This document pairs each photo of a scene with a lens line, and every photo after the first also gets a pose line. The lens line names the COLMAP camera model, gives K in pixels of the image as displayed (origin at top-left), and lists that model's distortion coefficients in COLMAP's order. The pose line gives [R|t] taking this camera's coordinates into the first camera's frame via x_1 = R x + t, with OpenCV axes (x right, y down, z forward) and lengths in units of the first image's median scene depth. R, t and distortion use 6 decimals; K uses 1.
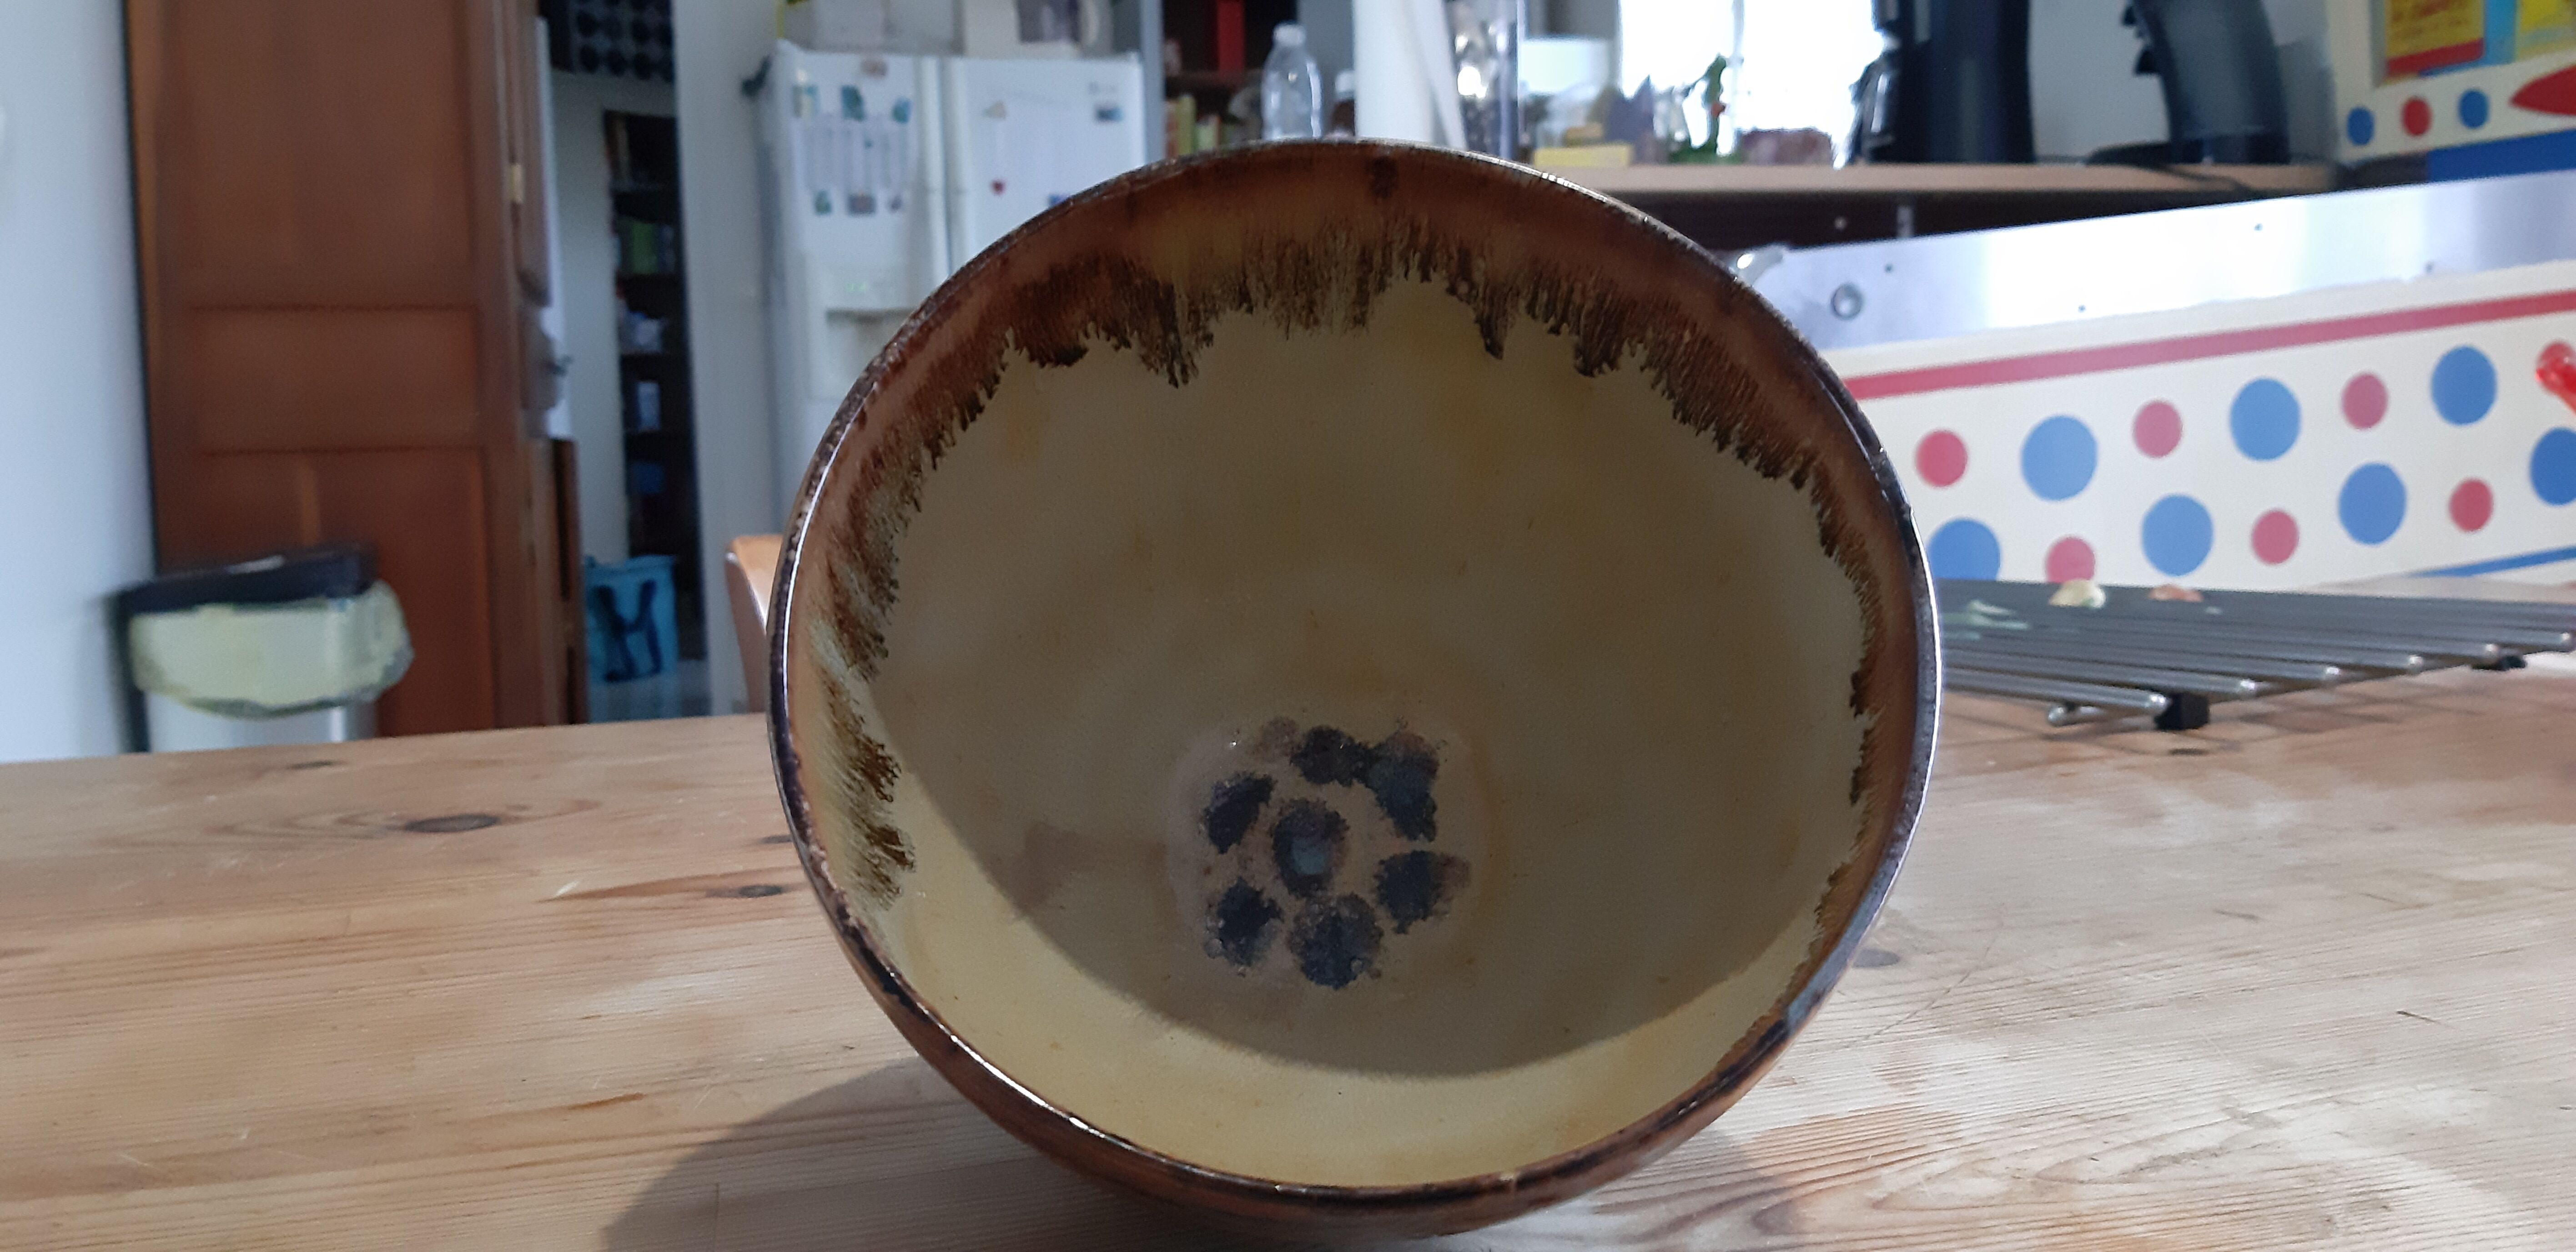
lens RADIAL K [[2029.3, 0, 1292.2], [0, 2029.3, 627.7], [0, 0, 1]] dist [0.052491, -0.131827]
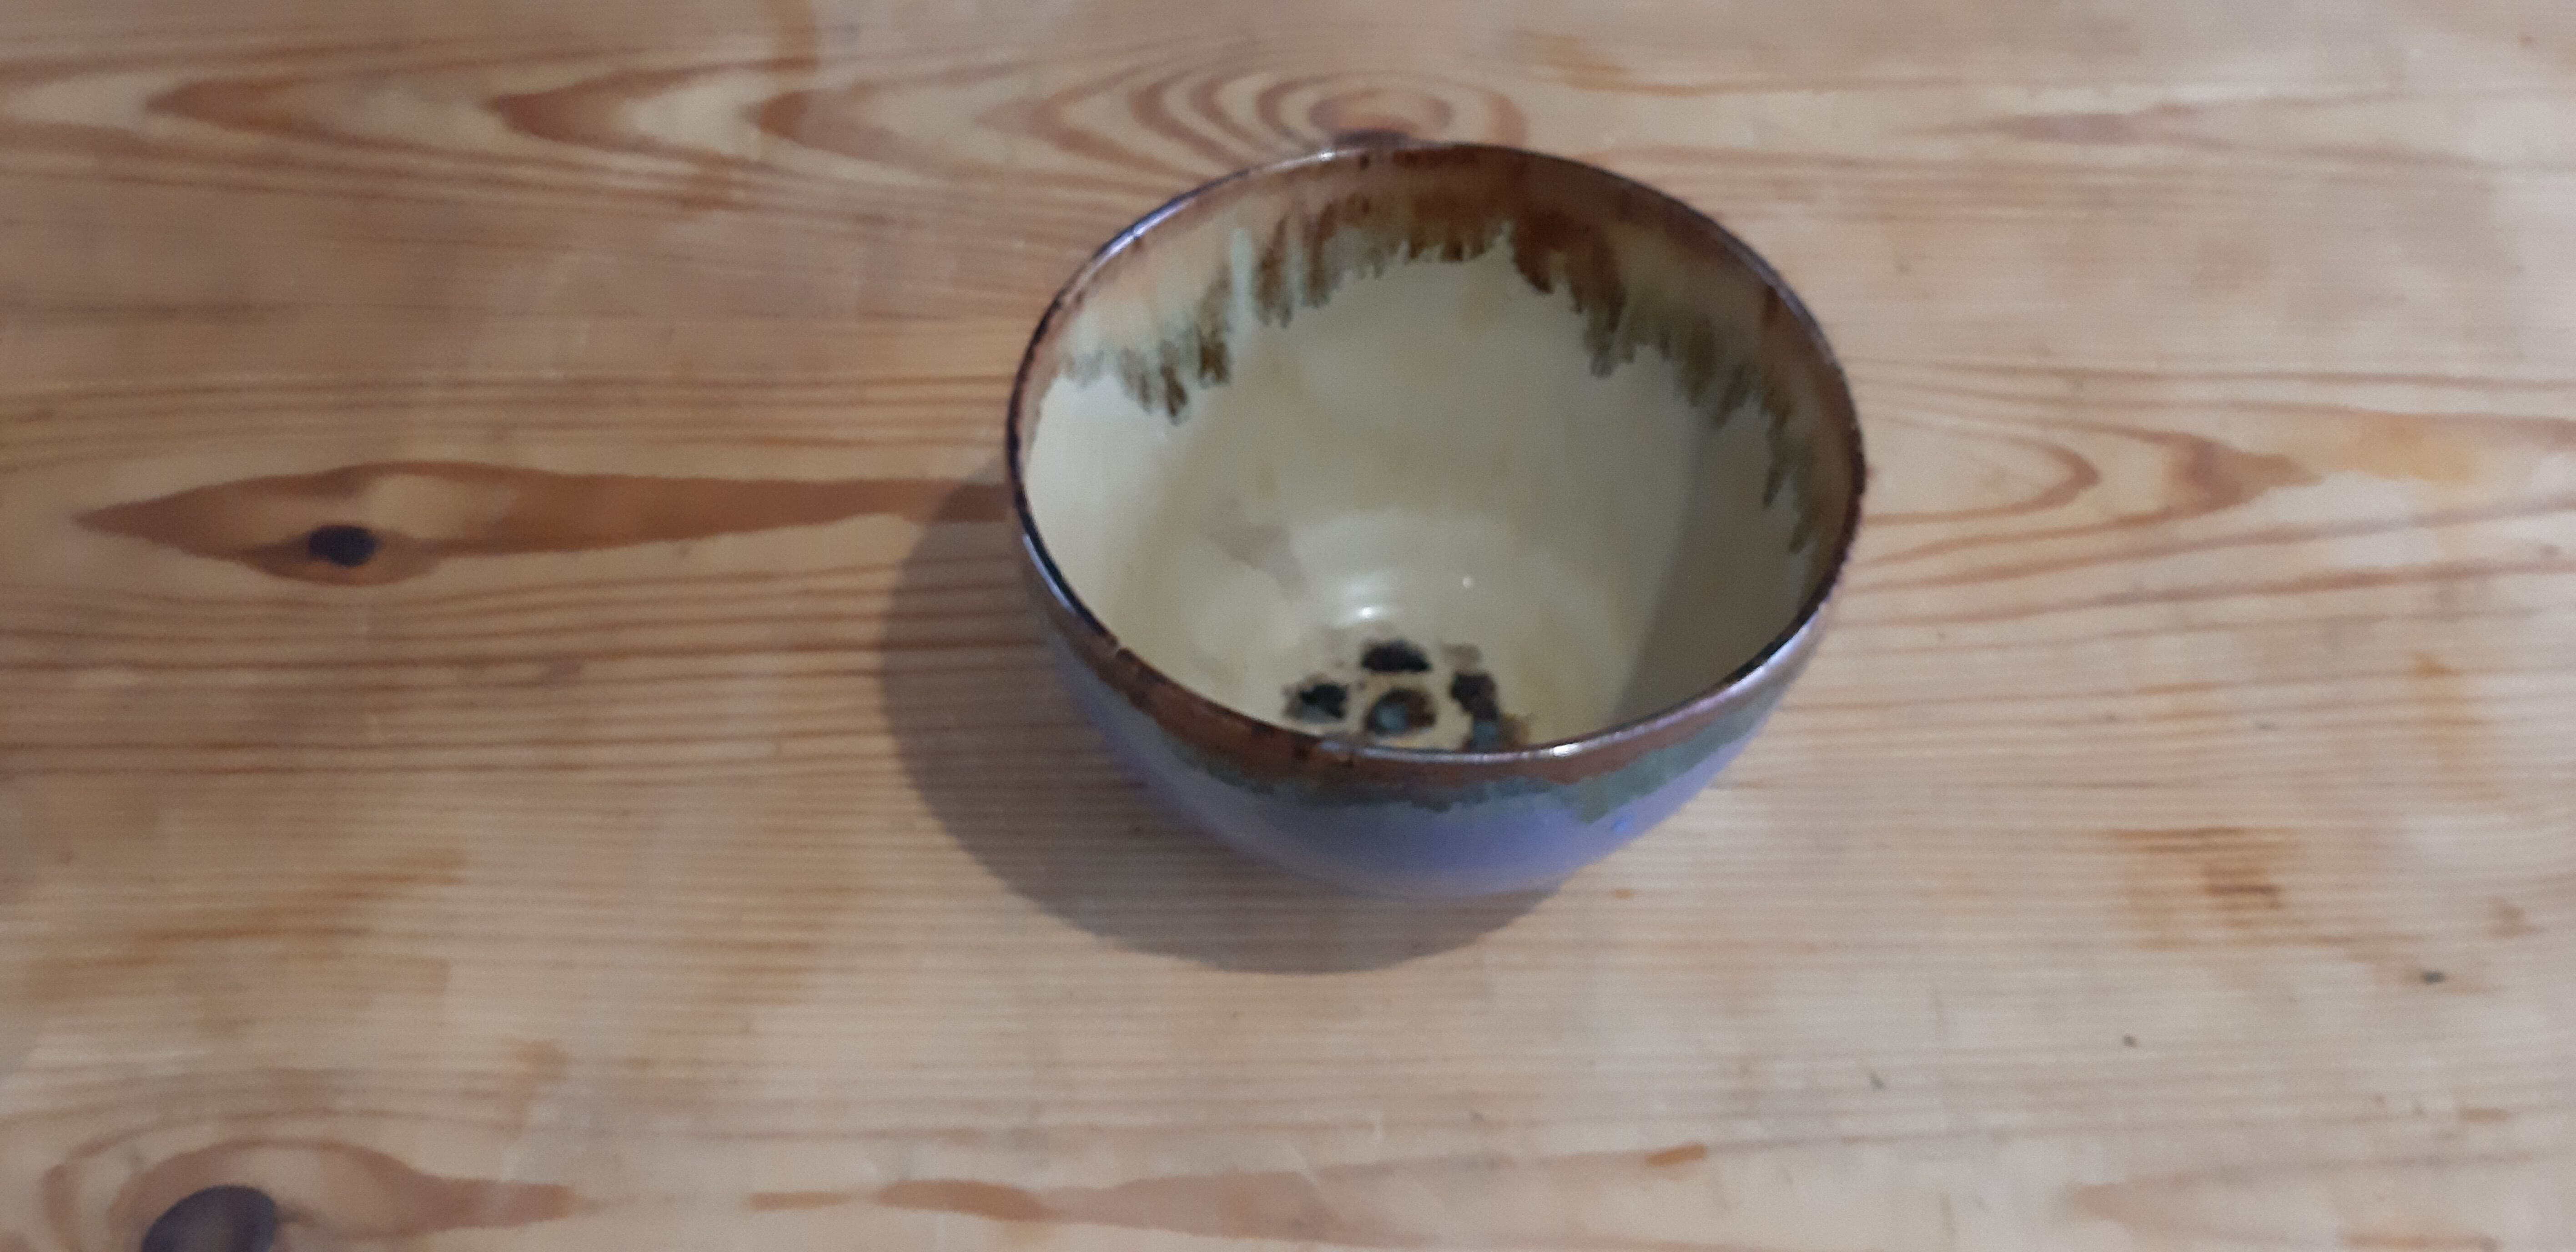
lens RADIAL K [[2080.6, 0, 1282.2], [0, 2080.6, 614.9], [0, 0, 1]] dist [0.062672, -0.181869]
pose [[0.533888, 0.660962, -0.527346, 0.638433], [-0.765262, 0.642966, 0.031122, 0.089879], [0.359636, 0.386943, 0.849080, -0.140381]]
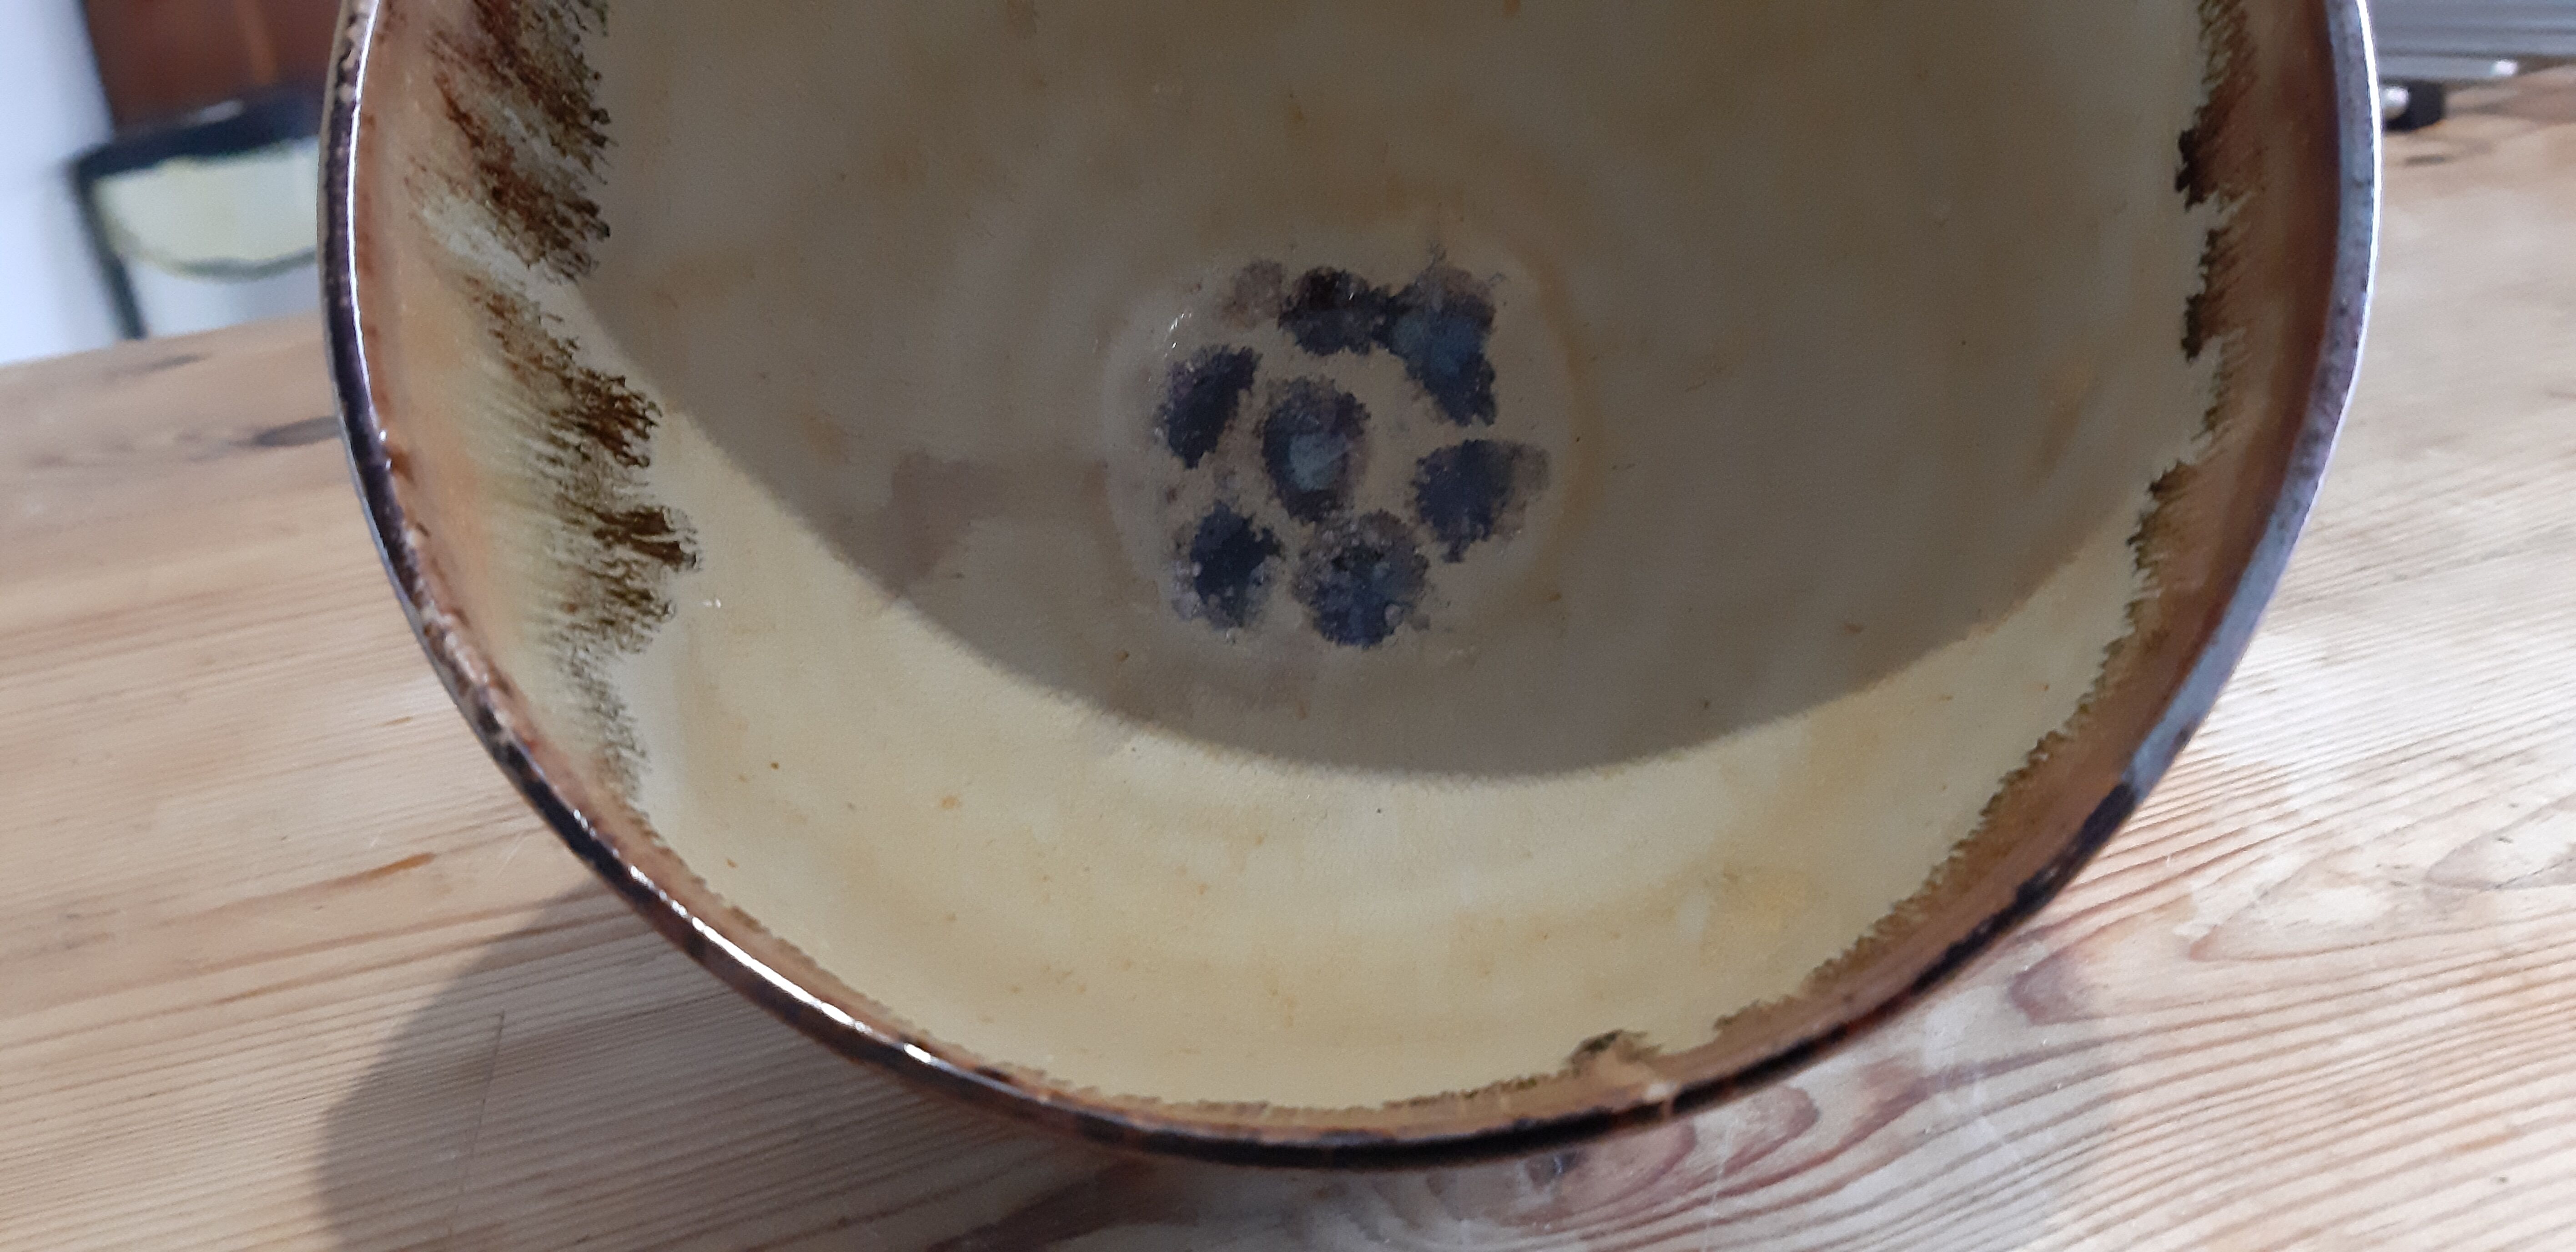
lens RADIAL K [[2055.4, 0, 1288.0], [0, 2055.4, 626.0], [0, 0, 1]] dist [0.070056, -0.164335]
pose [[0.996148, -0.077379, -0.041254, 0.025068], [0.085332, 0.963737, 0.252841, -0.012235], [0.020194, -0.255387, 0.966628, 0.324913]]
